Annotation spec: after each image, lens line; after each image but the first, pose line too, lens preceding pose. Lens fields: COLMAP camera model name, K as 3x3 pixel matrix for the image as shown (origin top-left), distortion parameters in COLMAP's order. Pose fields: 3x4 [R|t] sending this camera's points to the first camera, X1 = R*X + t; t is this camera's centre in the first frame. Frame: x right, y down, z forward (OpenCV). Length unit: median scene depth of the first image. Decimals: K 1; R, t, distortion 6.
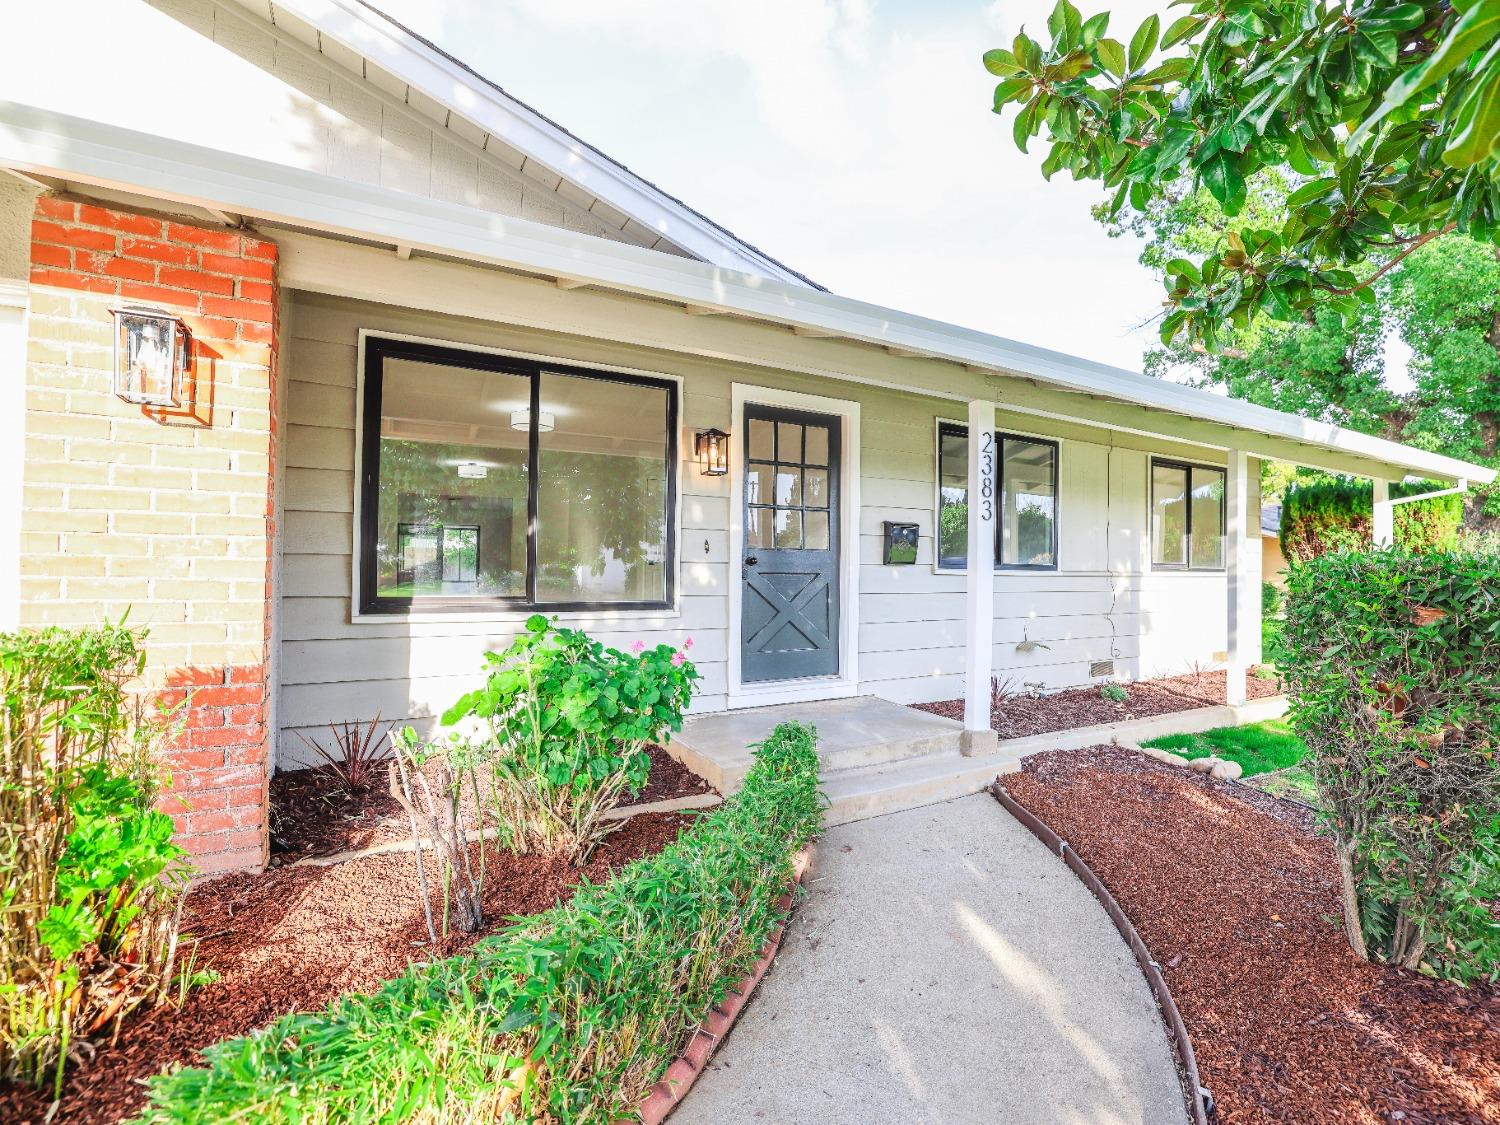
lens RADIAL K [[714.1, 0, 790.2], [0, 714.1, 561.4], [0, 0, 1]] dist [-0.048884, 0.014394]
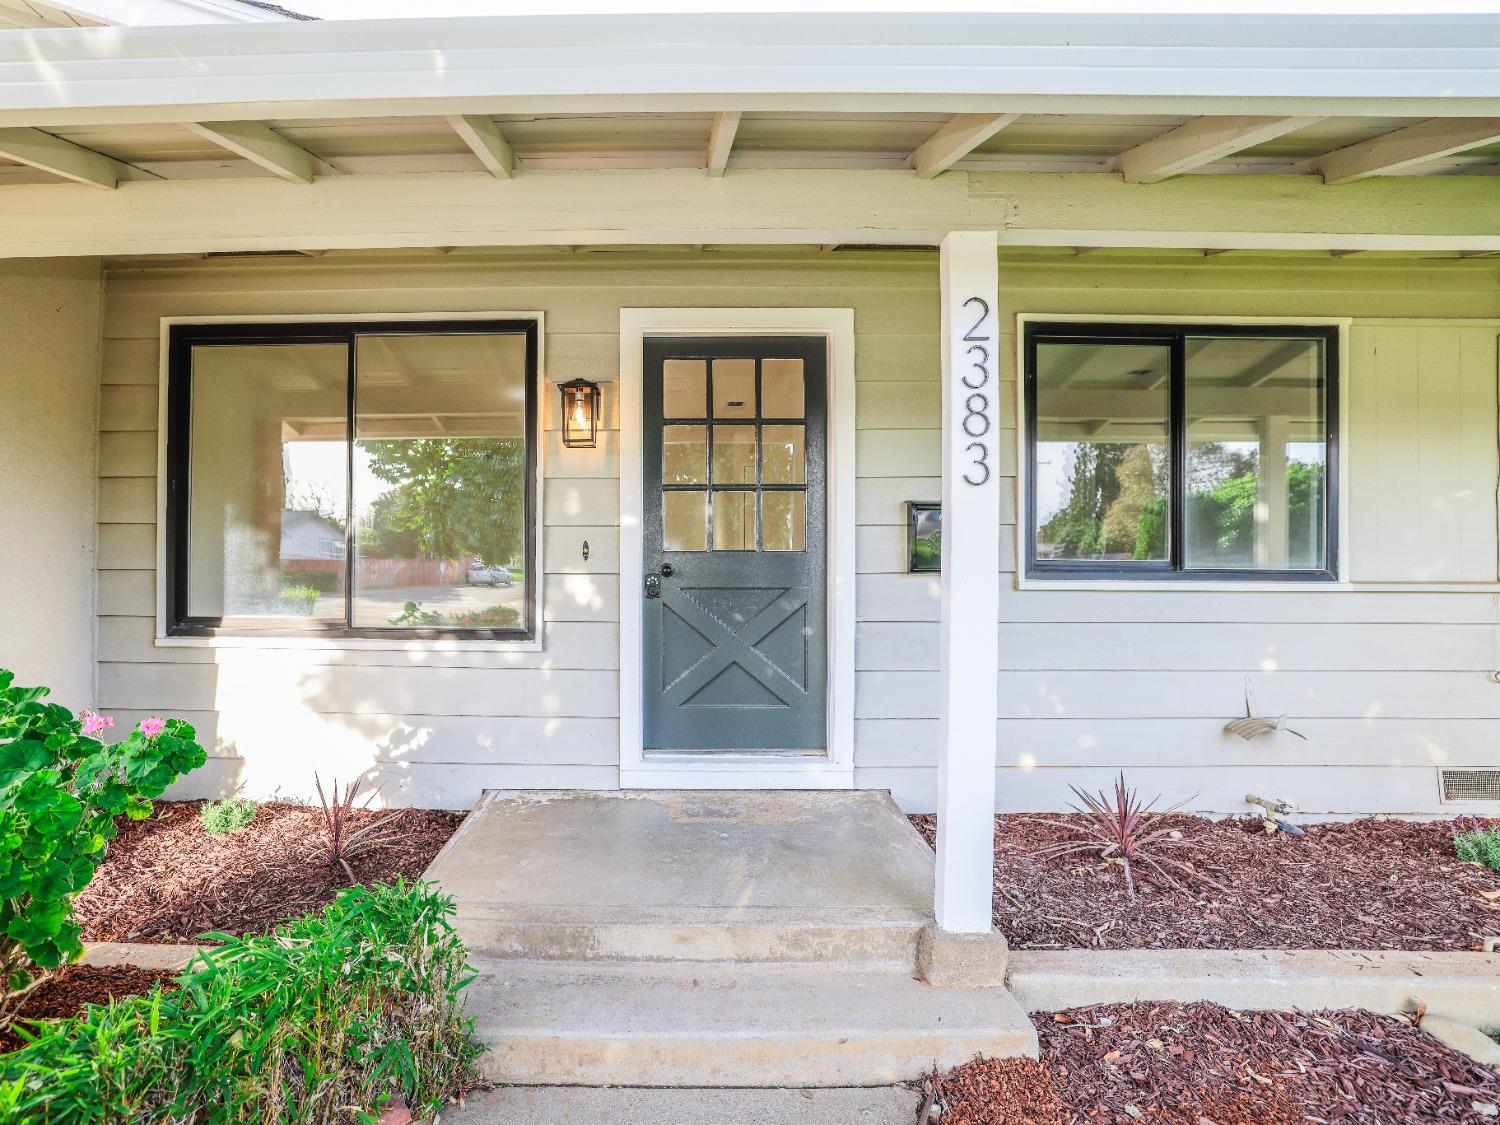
lens RADIAL K [[714.1, 0, 660.4], [0, 714.1, 561.0], [0, 0, 1]] dist [-0.048884, 0.014394]
pose [[0.848743, -0.009676, -0.528716, 0.273726], [0.011761, 0.999931, 0.000579, -0.009086], [0.528674, -0.006710, 0.848798, 0.394751]]
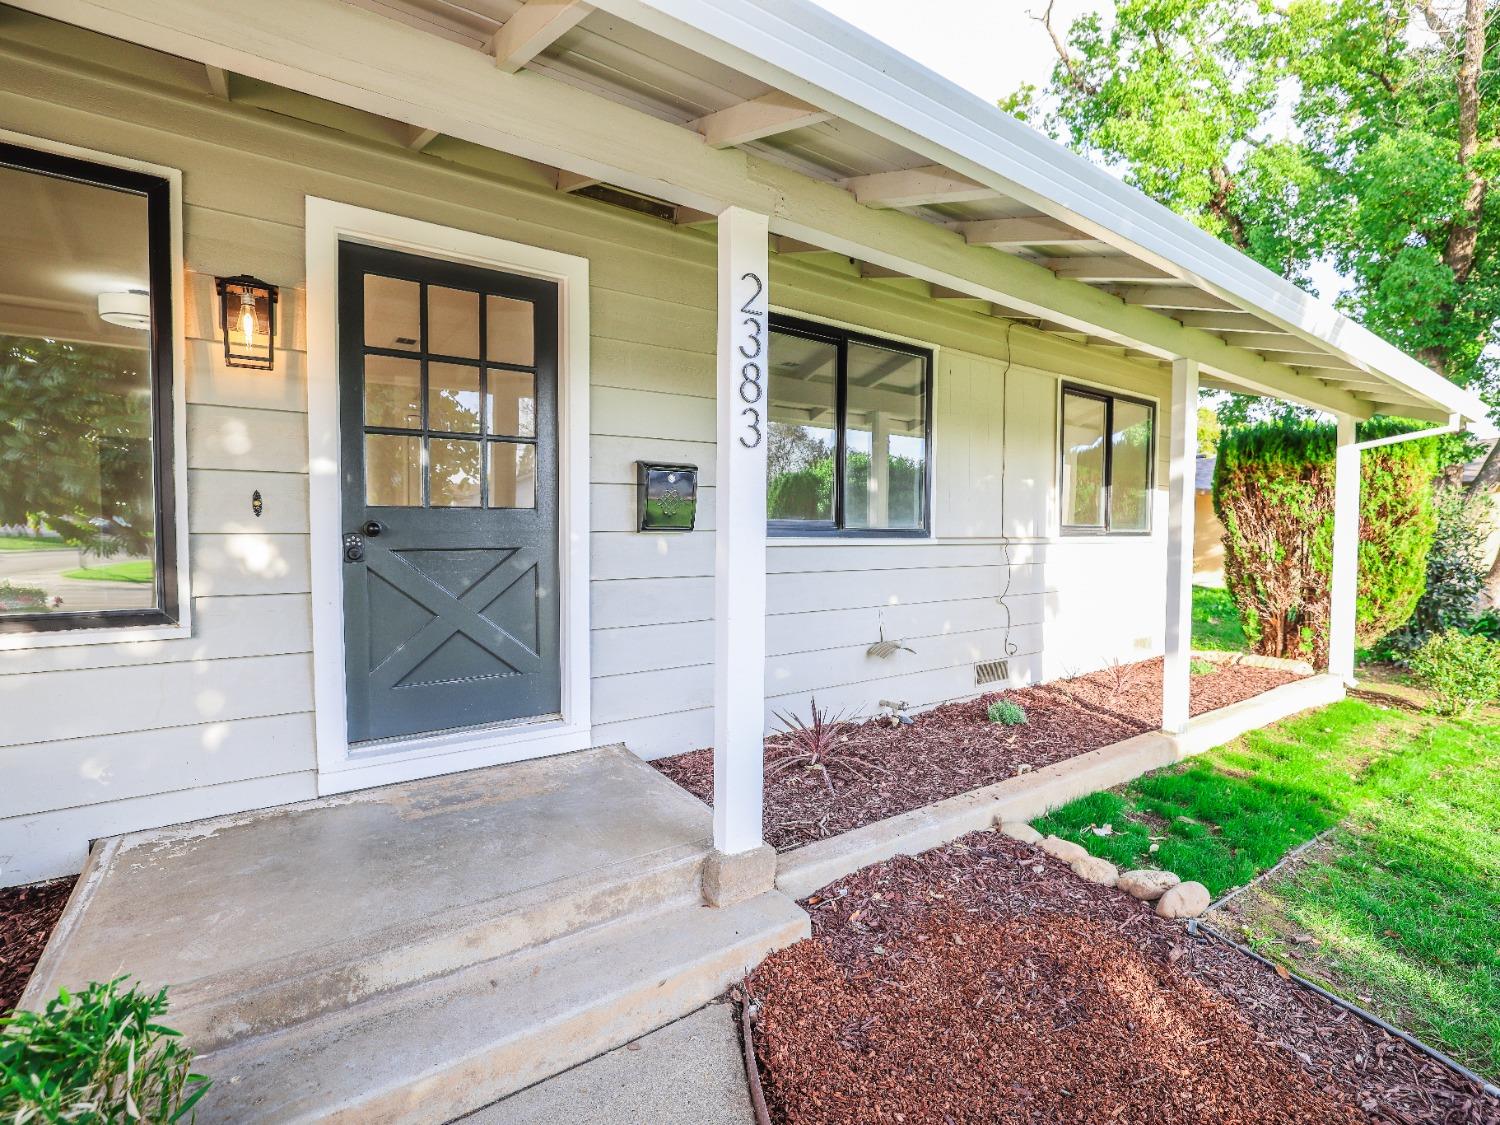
lens RADIAL K [[714.1, 0, 780.3], [0, 714.1, 559.4], [0, 0, 1]] dist [-0.048884, 0.014394]
pose [[0.995114, -0.009445, 0.098278, 0.195384], [0.004108, 0.998513, 0.054367, -0.004874], [-0.098645, -0.053698, 0.993673, 0.385282]]
